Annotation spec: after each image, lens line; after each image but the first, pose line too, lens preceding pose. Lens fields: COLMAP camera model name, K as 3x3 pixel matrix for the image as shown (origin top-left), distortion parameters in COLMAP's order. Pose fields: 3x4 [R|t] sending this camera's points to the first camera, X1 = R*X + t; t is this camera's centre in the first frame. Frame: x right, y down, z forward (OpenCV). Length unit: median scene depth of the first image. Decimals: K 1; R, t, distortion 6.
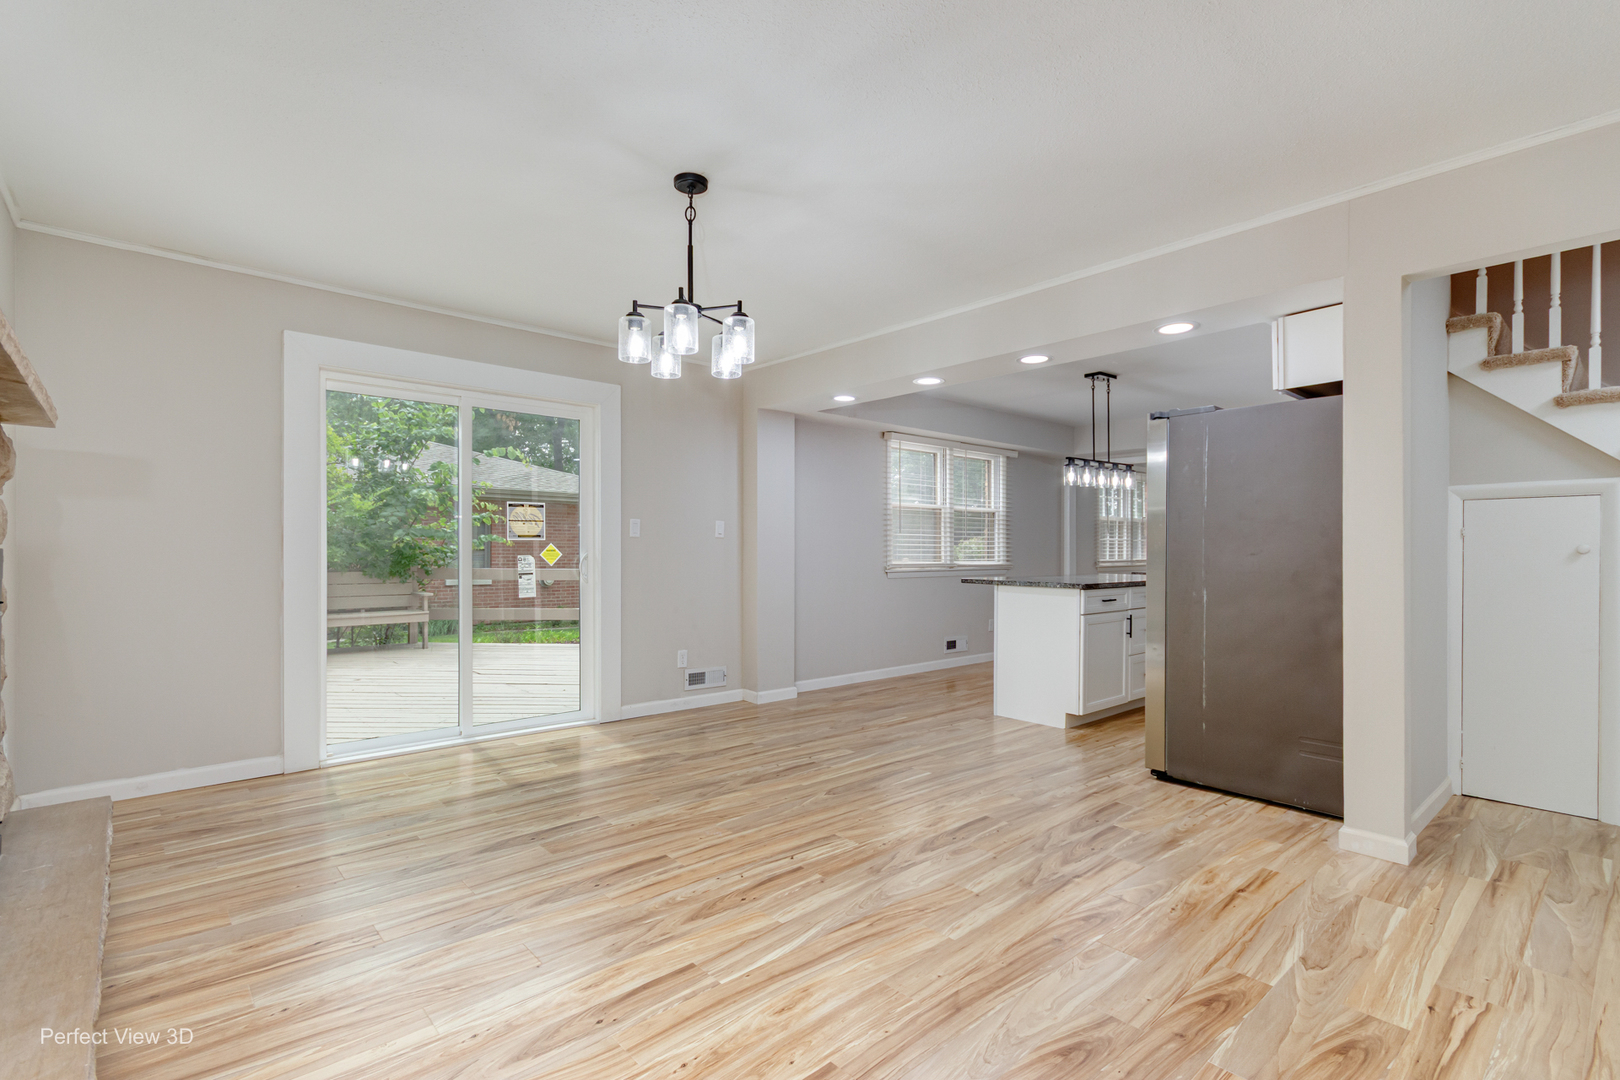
lens RADIAL K [[748.0, 0, 810.8], [0, 748.0, 547.0], [0, 0, 1]] dist [0.011622, -0.000298]
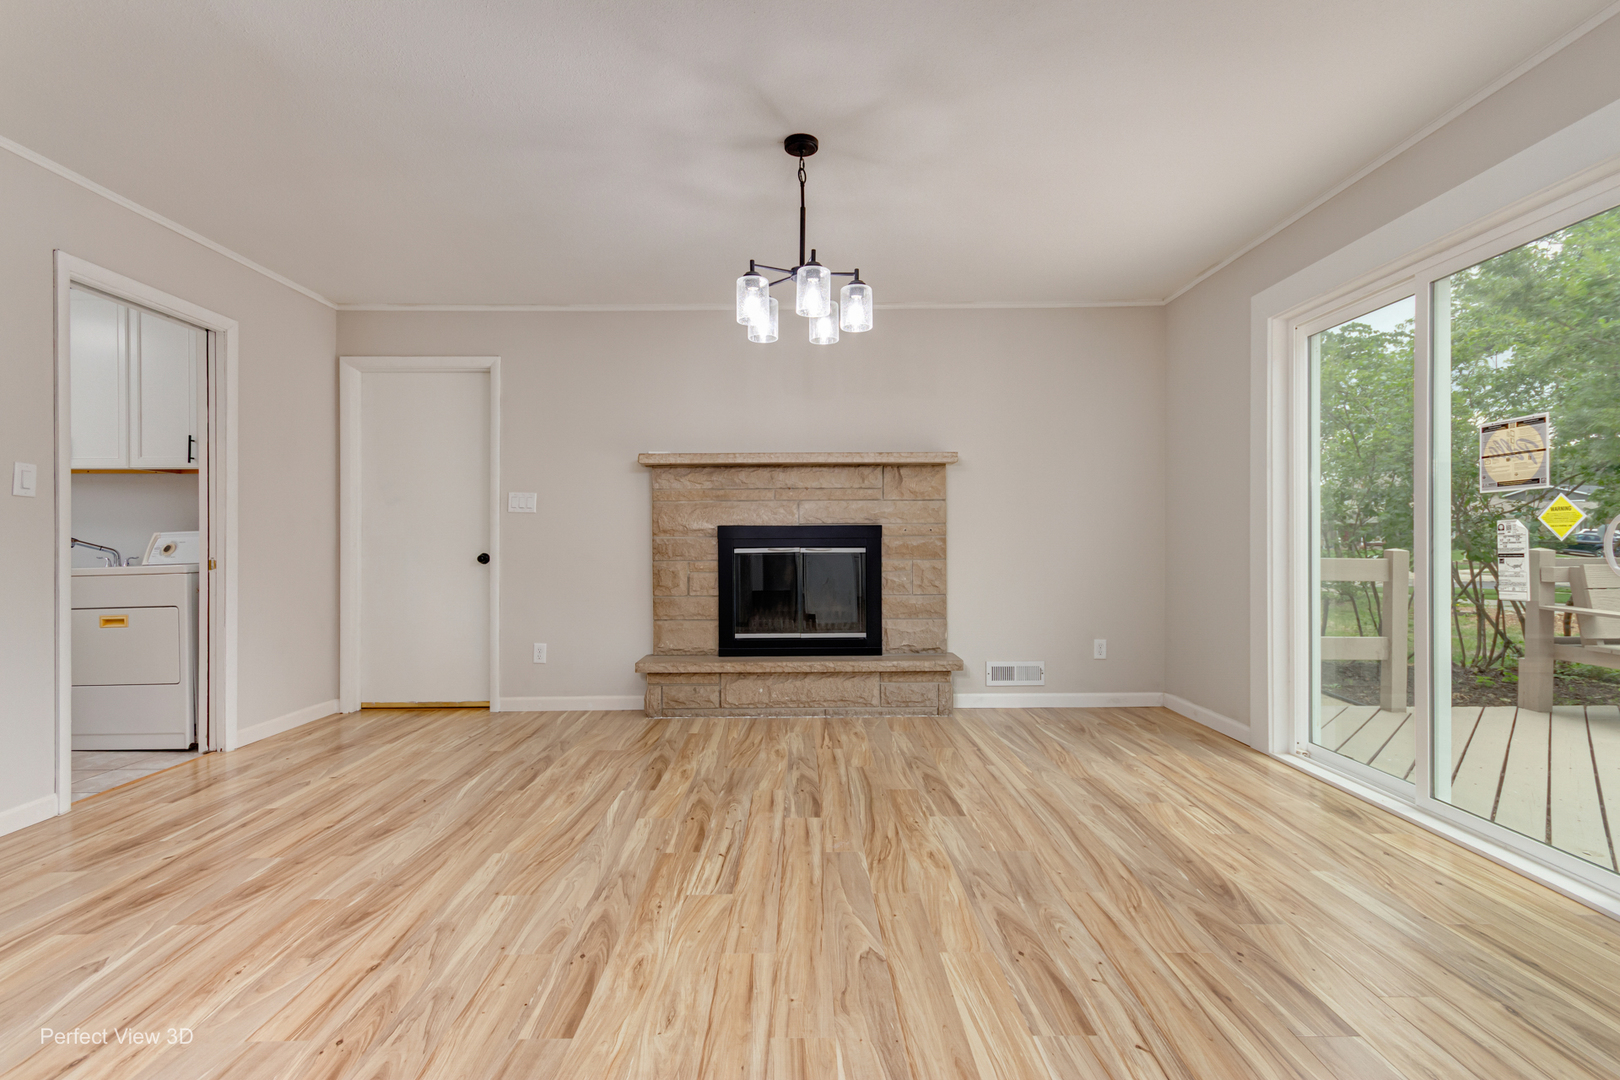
lens RADIAL K [[748.0, 0, 811.9], [0, 748.0, 538.1], [0, 0, 1]] dist [0.011622, -0.000298]
pose [[-0.657928, -0.001296, -0.753080, 0.553963], [0.007797, 0.999933, -0.008533, 0.040112], [0.753040, -0.011485, -0.657874, 1.596579]]
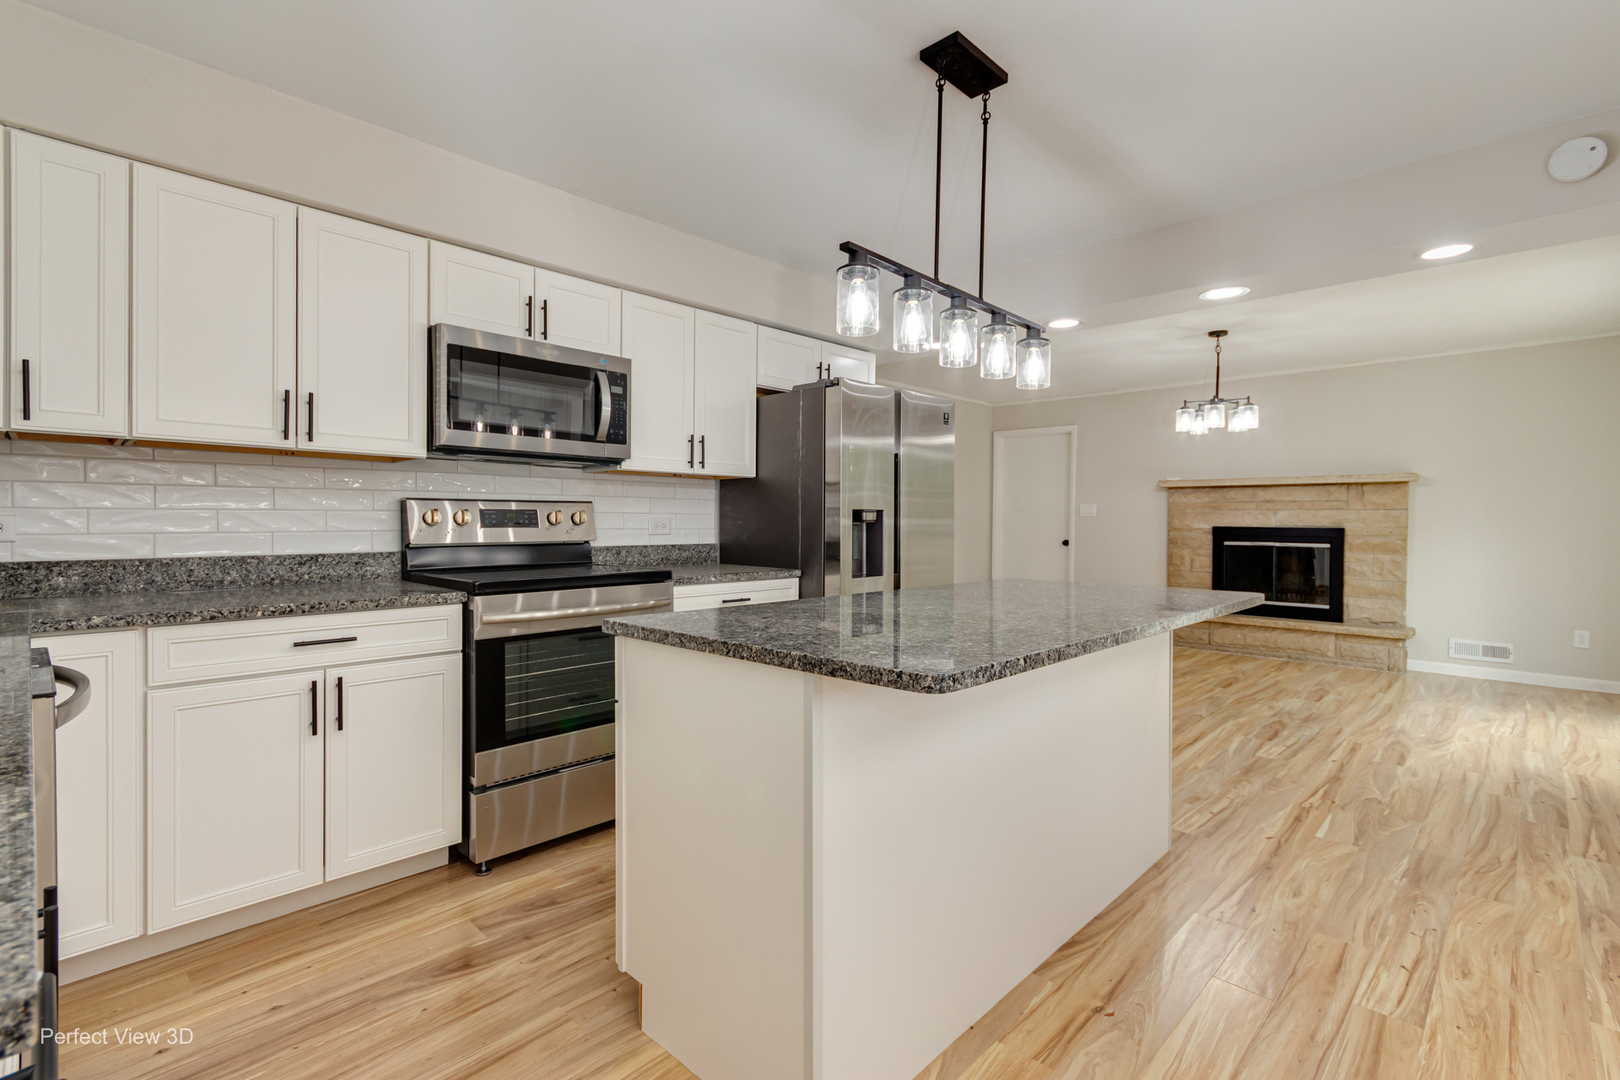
lens RADIAL K [[748.0, 0, 800.3], [0, 748.0, 530.7], [0, 0, 1]] dist [0.011622, -0.000298]
pose [[-0.997494, -0.012041, -0.069721, 0.653614], [-0.012482, 0.999905, 0.005902, 0.034385], [0.069643, 0.006757, -0.997549, 1.856088]]
